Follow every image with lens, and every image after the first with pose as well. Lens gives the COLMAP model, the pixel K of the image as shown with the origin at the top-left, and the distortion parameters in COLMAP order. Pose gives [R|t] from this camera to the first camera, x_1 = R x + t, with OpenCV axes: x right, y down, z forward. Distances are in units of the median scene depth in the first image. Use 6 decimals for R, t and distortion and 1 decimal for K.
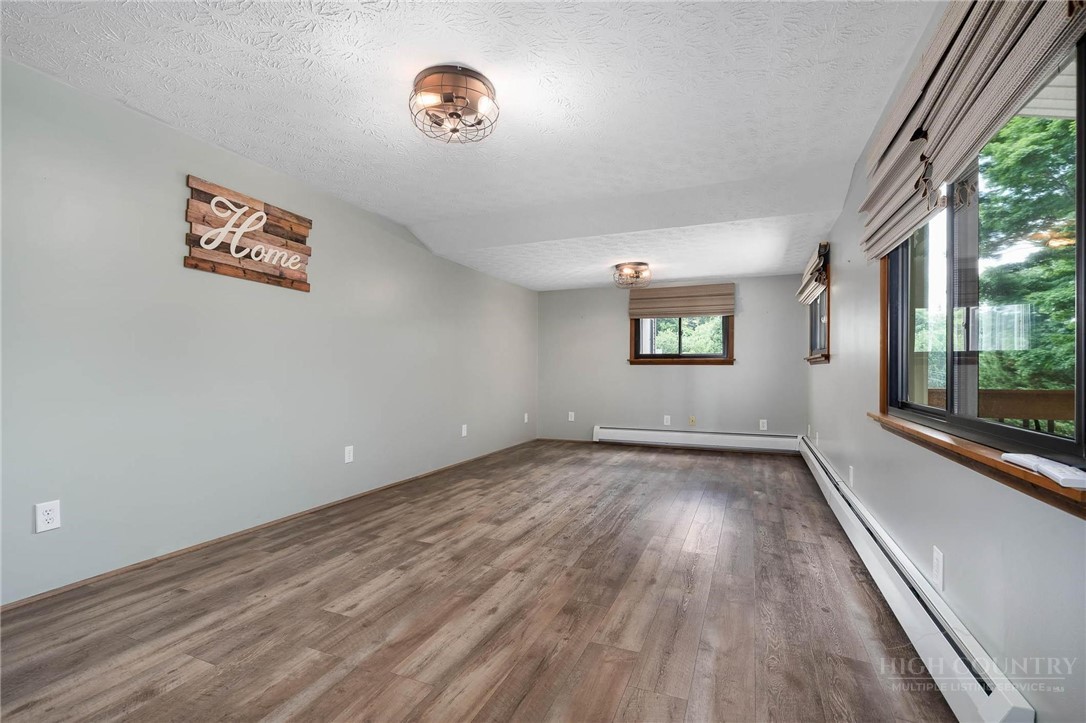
lens RADIAL K [[478.0, 0, 543.9], [0, 478.0, 367.1], [0, 0, 1]] dist [-0.001545, -0.000198]
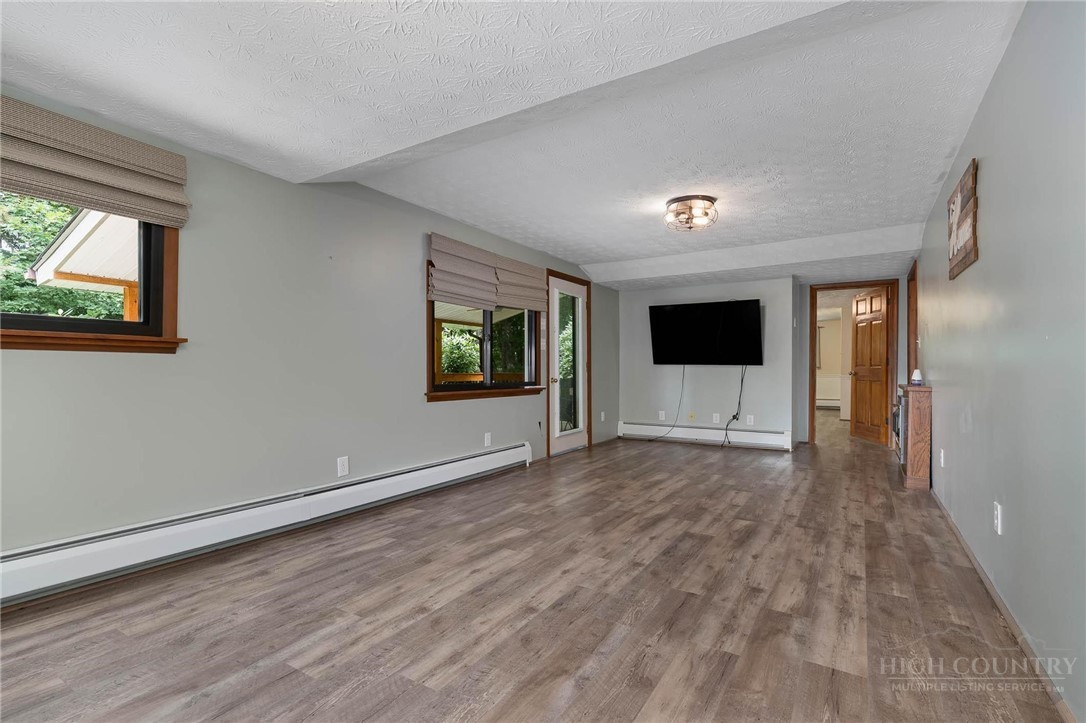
lens RADIAL K [[478.0, 0, 542.7], [0, 478.0, 367.9], [0, 0, 1]] dist [-0.001545, -0.000198]
pose [[-0.985851, -0.005148, 0.167545, 0.031882], [-0.006961, 0.999923, -0.010235, 0.021599], [-0.167479, -0.011256, -0.985811, 2.111916]]
